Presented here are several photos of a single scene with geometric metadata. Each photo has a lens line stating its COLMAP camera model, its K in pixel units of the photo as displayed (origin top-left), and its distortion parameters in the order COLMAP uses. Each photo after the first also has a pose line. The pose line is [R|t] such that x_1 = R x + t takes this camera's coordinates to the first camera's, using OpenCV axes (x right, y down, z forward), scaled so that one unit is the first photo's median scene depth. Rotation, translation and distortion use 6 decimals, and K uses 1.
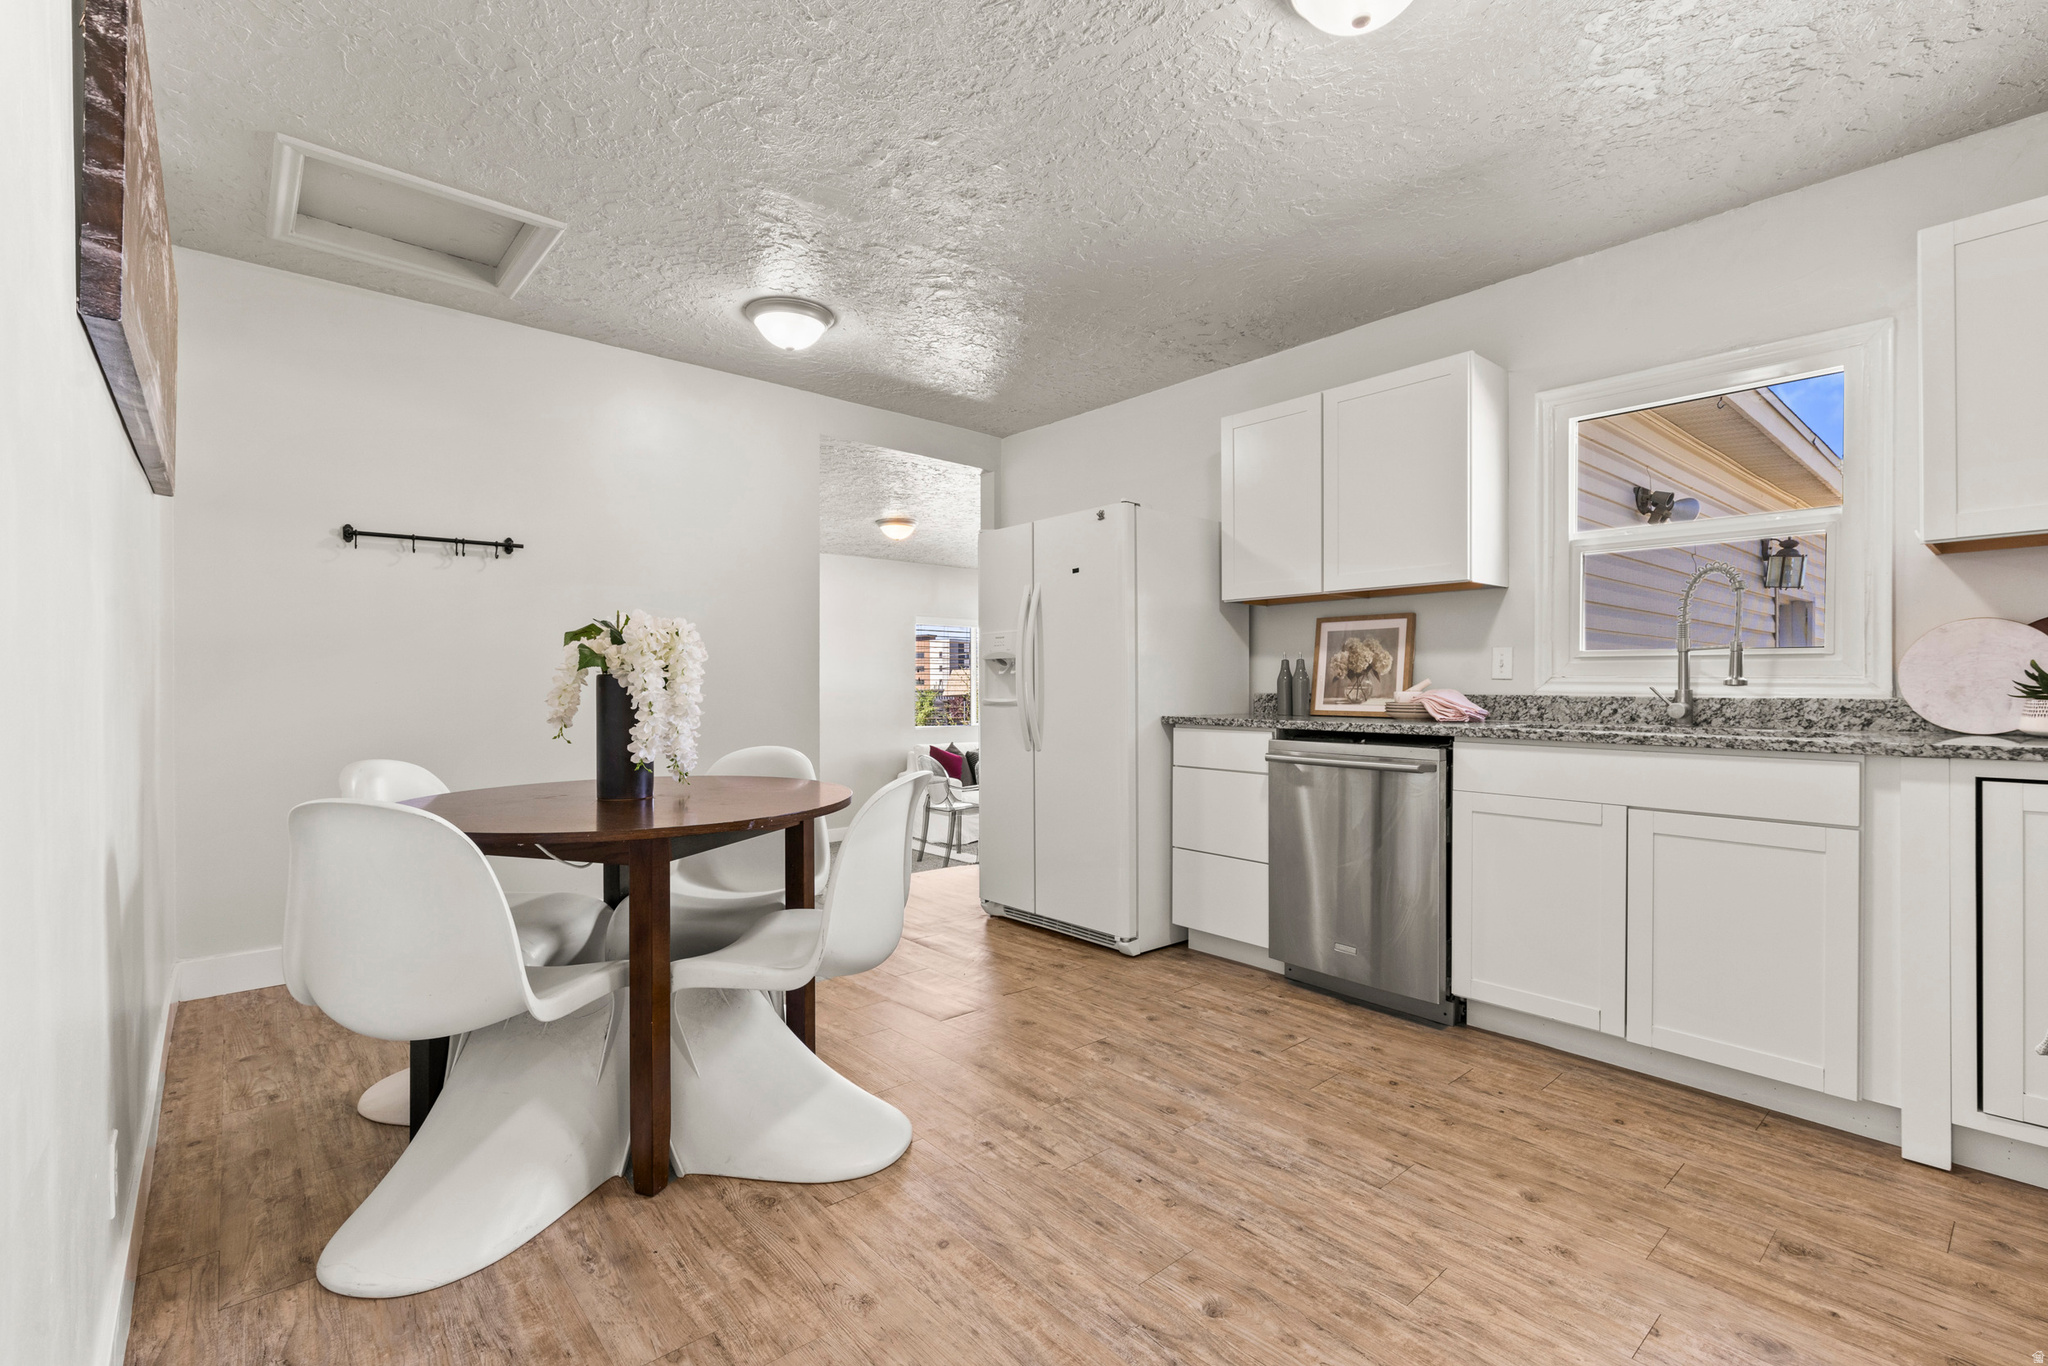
lens RADIAL K [[929.3, 0, 1023.3], [0, 929.3, 699.2], [0, 0, 1]] dist [0.008409, -0.000111]
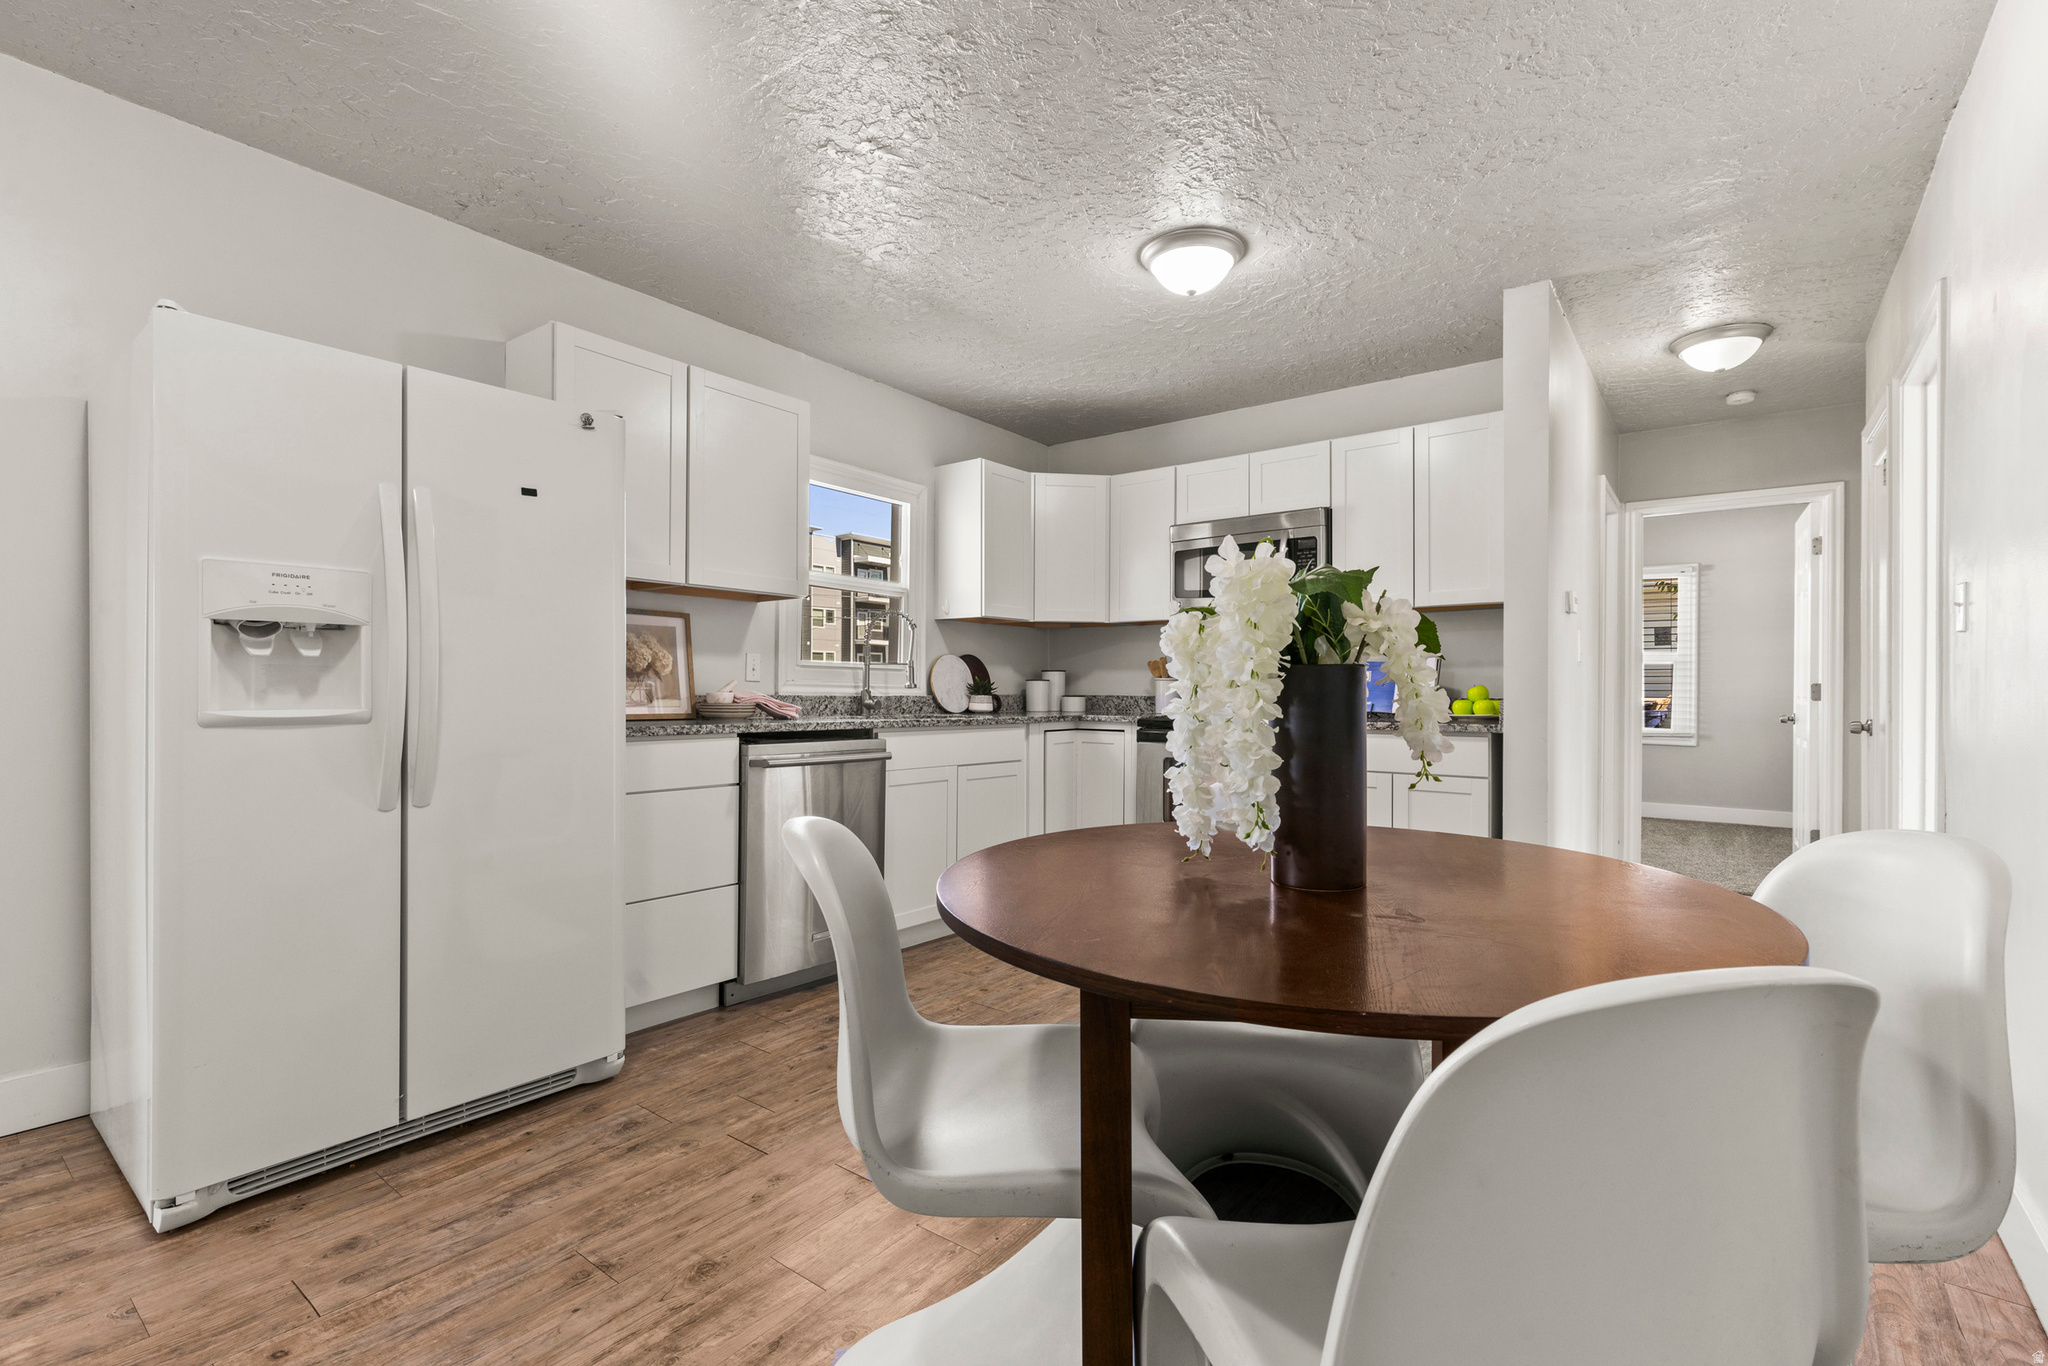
lens RADIAL K [[929.3, 0, 1004.7], [0, 929.3, 692.2], [0, 0, 1]] dist [0.008409, -0.000111]
pose [[-0.202474, -0.004629, 0.979277, -0.818289], [0.007786, 0.999950, 0.006337, -0.015348], [-0.979257, 0.008908, -0.202428, 1.125922]]
